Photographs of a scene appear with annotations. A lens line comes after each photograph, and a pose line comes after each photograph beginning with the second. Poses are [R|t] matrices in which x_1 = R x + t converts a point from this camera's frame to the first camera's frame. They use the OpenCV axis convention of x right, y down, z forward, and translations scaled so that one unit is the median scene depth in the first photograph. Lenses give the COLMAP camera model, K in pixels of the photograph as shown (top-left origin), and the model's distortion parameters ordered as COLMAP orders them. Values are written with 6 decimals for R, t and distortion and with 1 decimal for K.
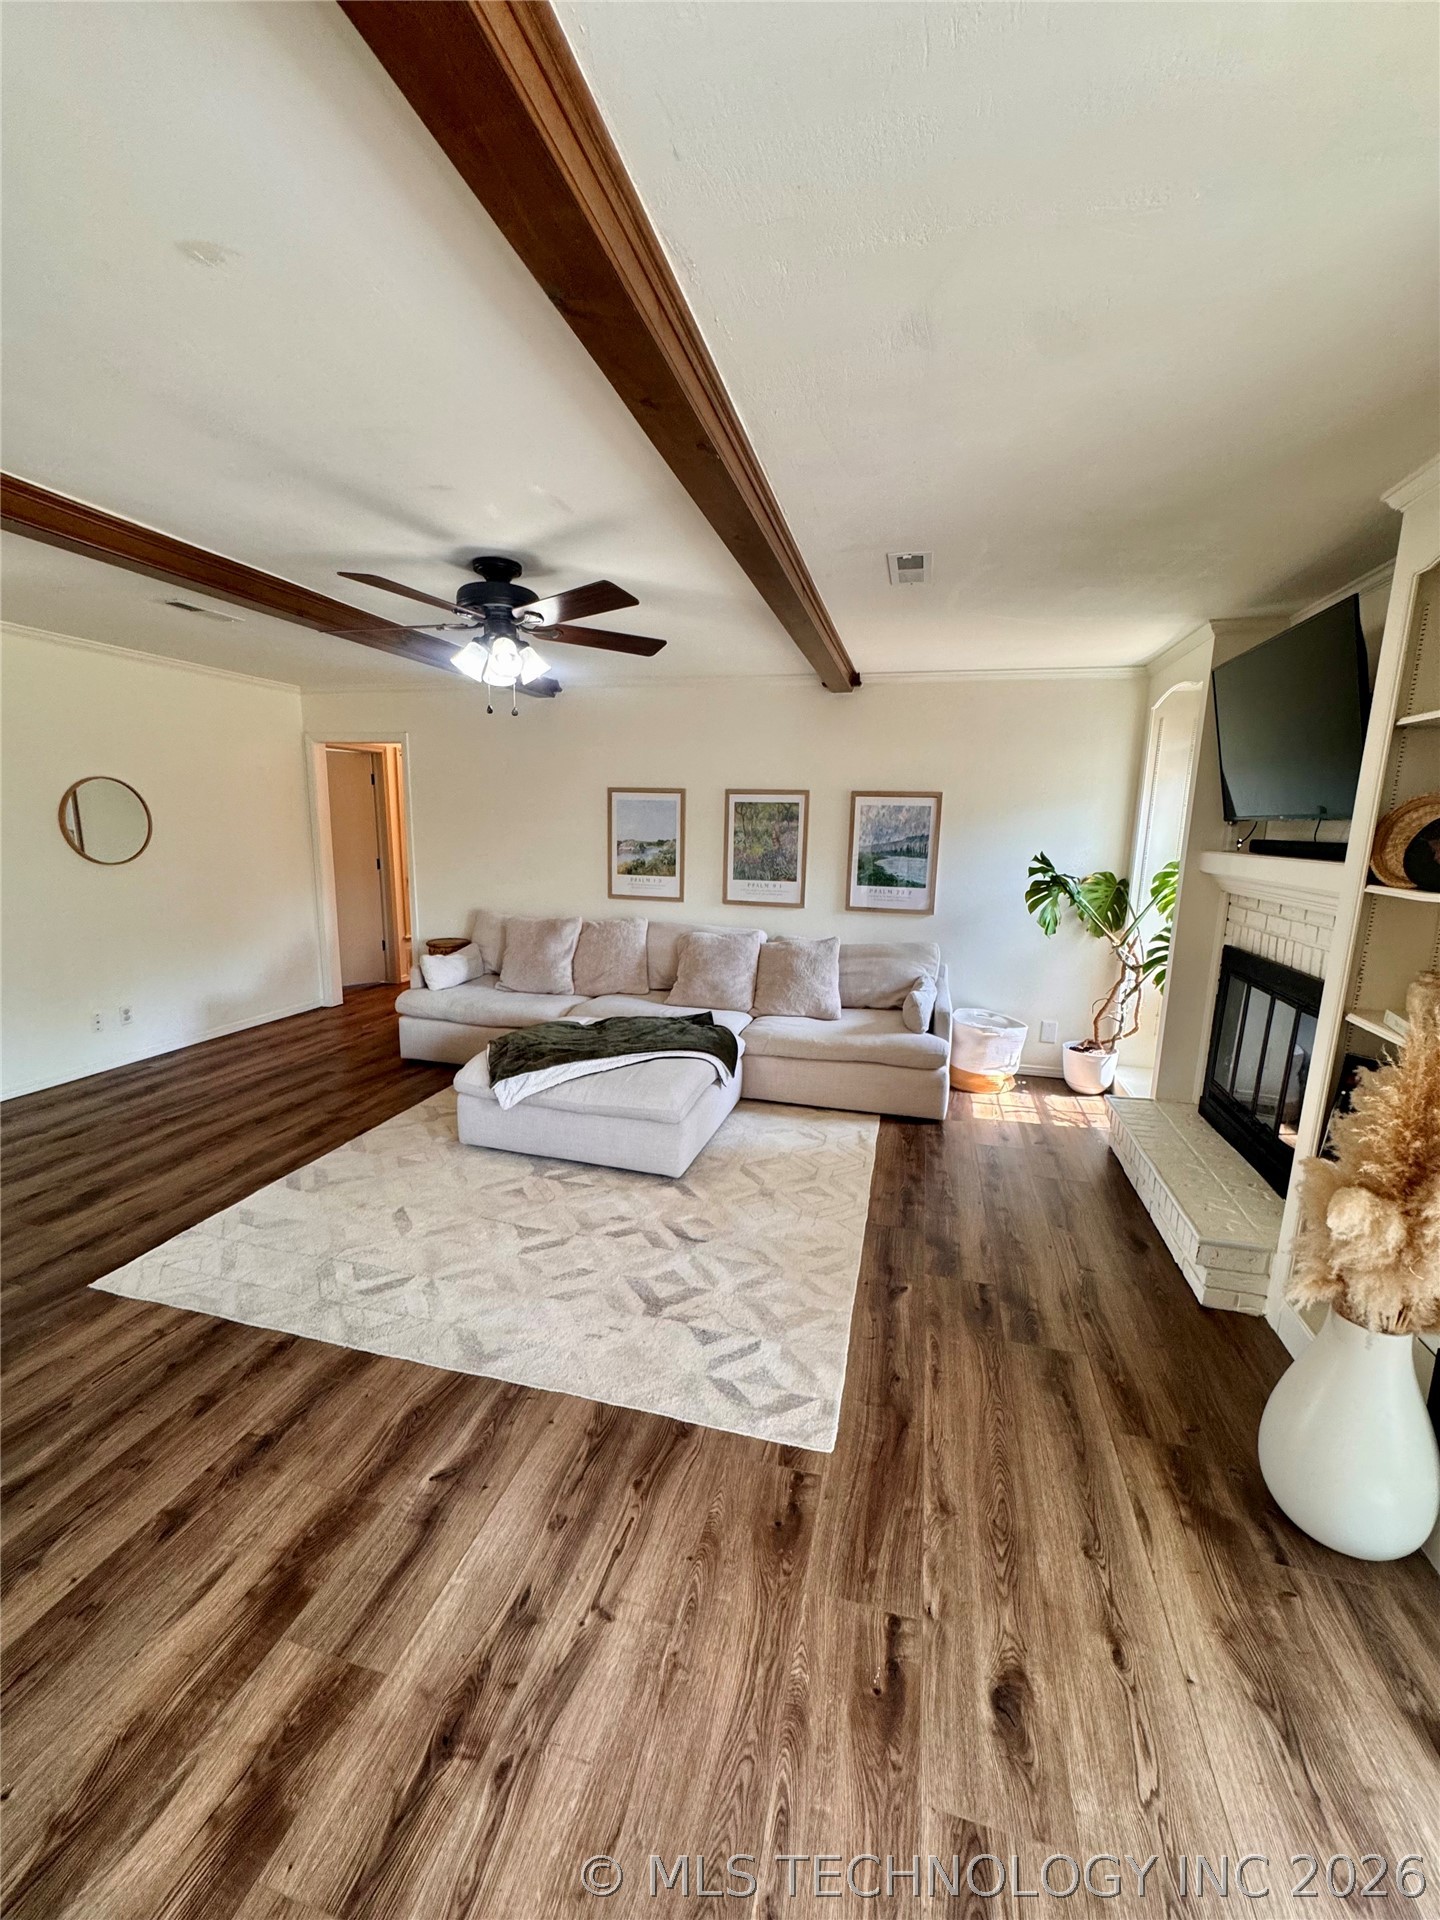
lens RADIAL K [[770.9, 0, 724.3], [0, 770.9, 966.4], [0, 0, 1]] dist [-0.006604, 0.000488]
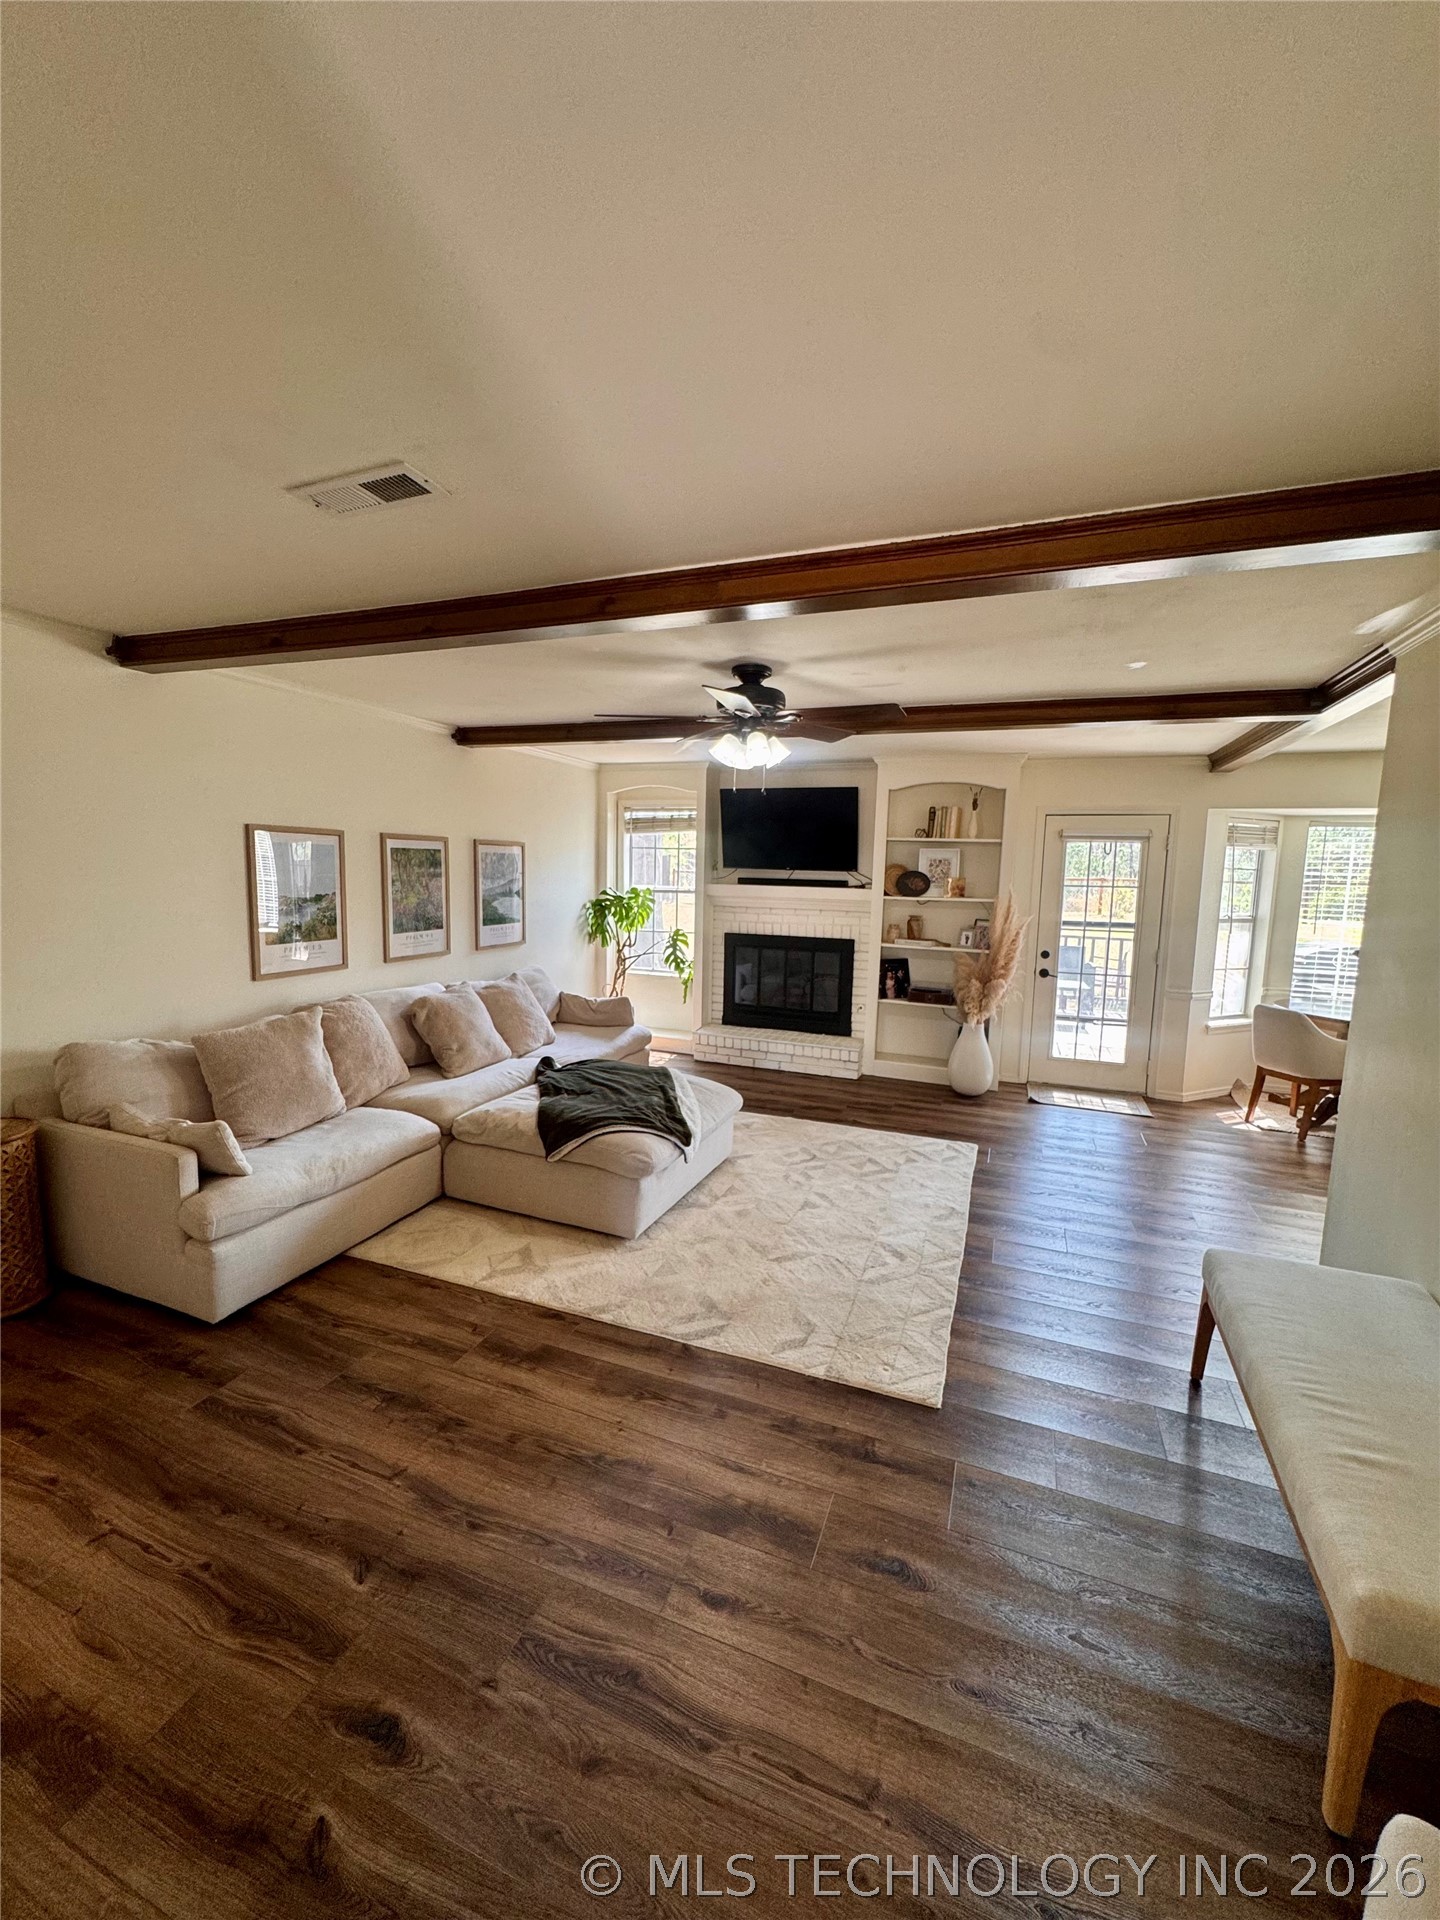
lens RADIAL K [[770.9, 0, 723.7], [0, 770.9, 964.0], [0, 0, 1]] dist [-0.006604, 0.000488]
pose [[0.106103, -0.142944, 0.984027, -1.038770], [0.163605, 0.978636, 0.124520, -0.159624], [-0.980804, 0.147779, 0.127223, 0.652406]]
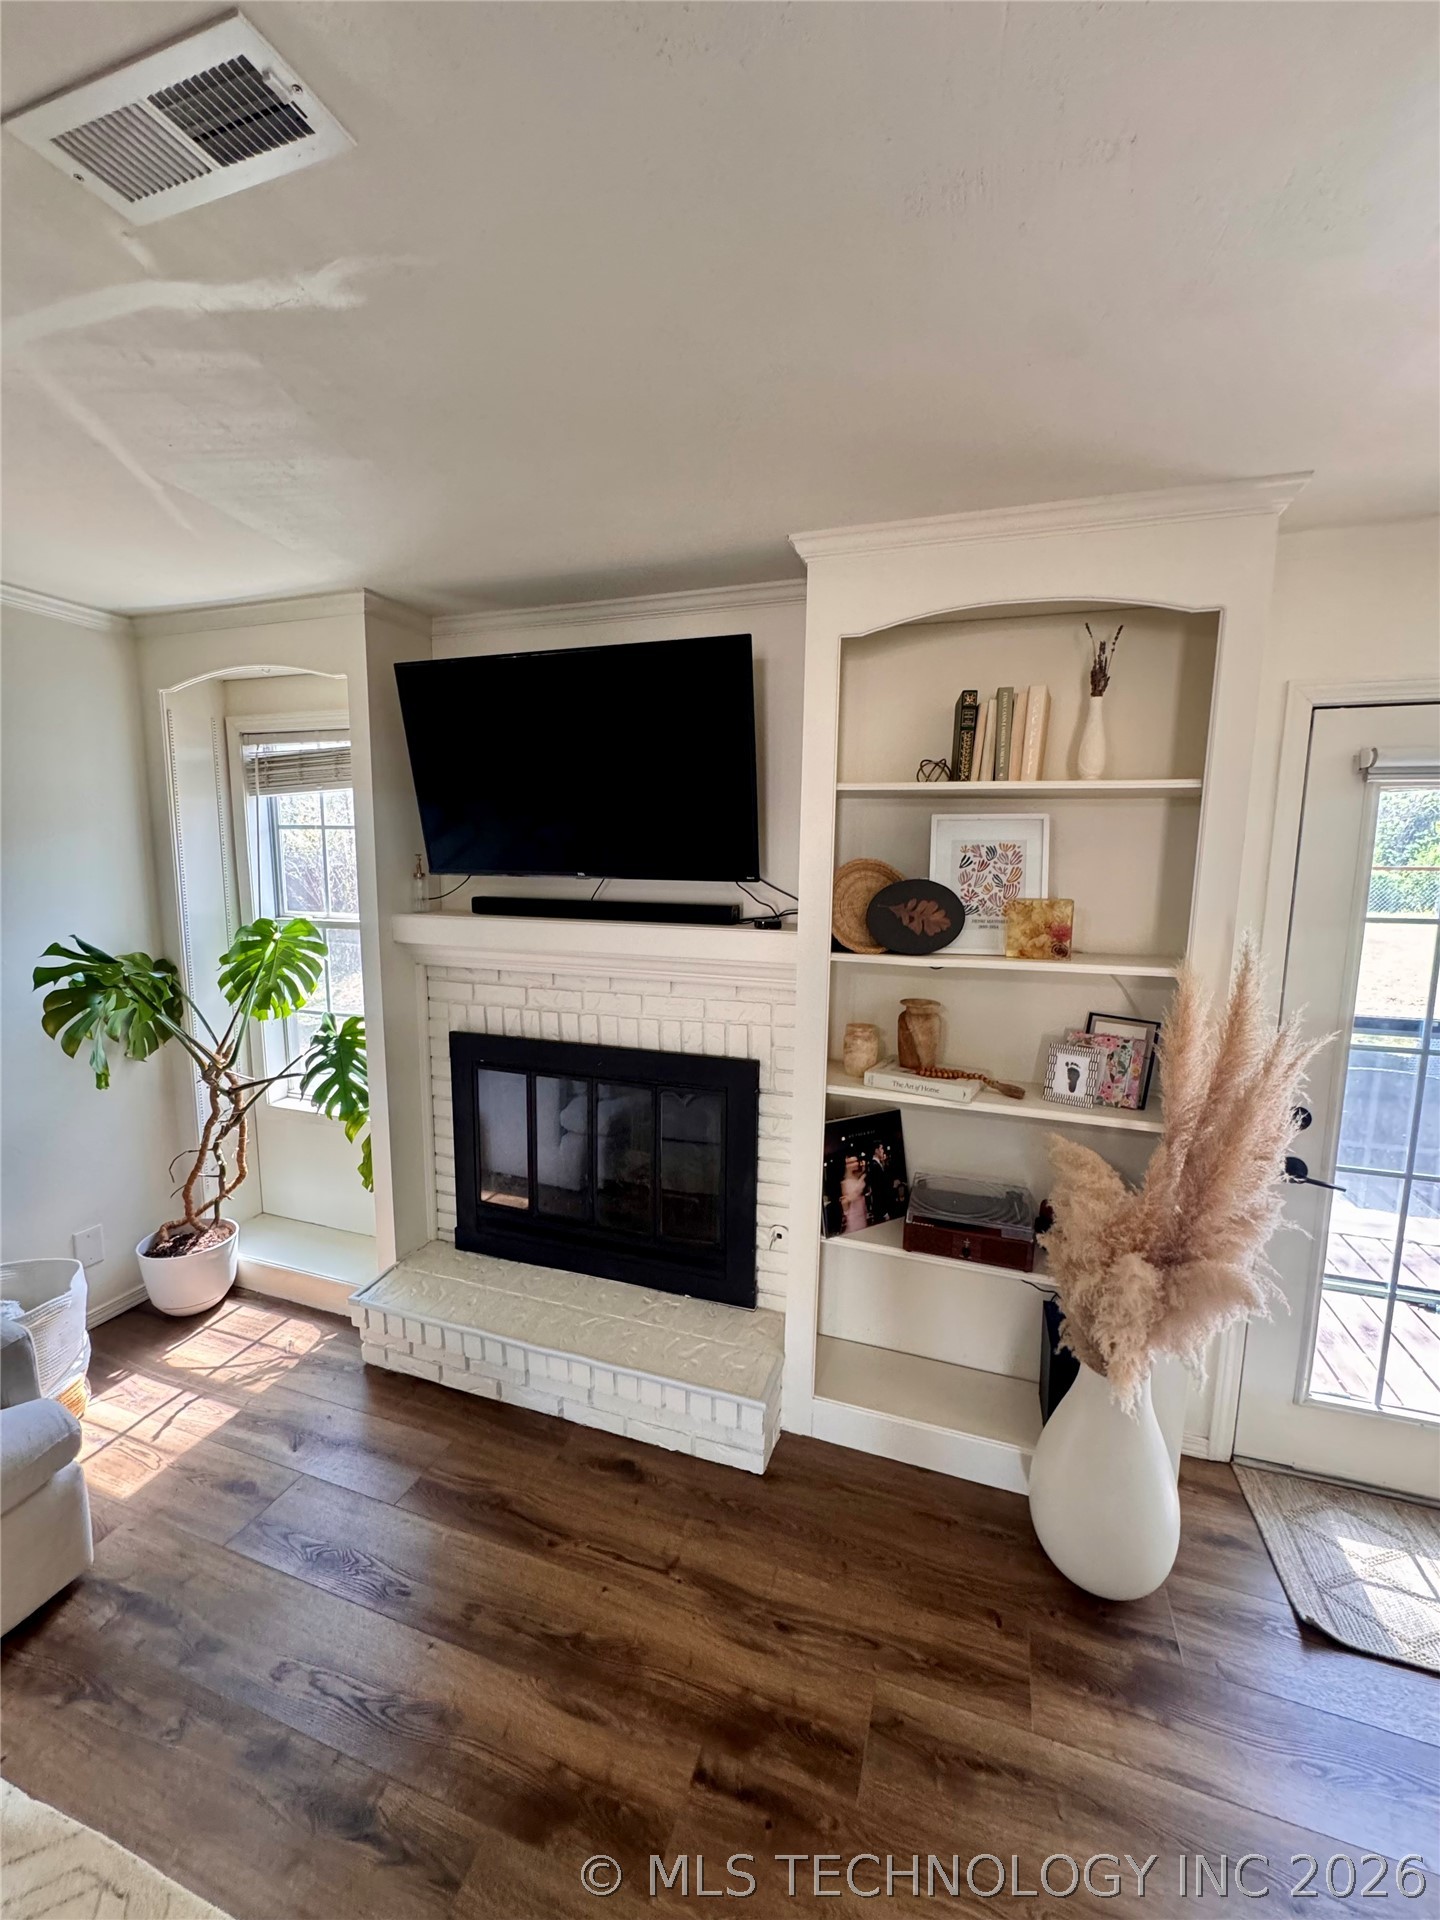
lens RADIAL K [[770.9, 0, 721.5], [0, 770.9, 956.7], [0, 0, 1]] dist [-0.006604, 0.000488]
pose [[0.079375, -0.155493, 0.984643, -0.063496], [0.176257, 0.974386, 0.139664, -0.136058], [-0.981139, 0.162464, 0.104749, 0.539941]]
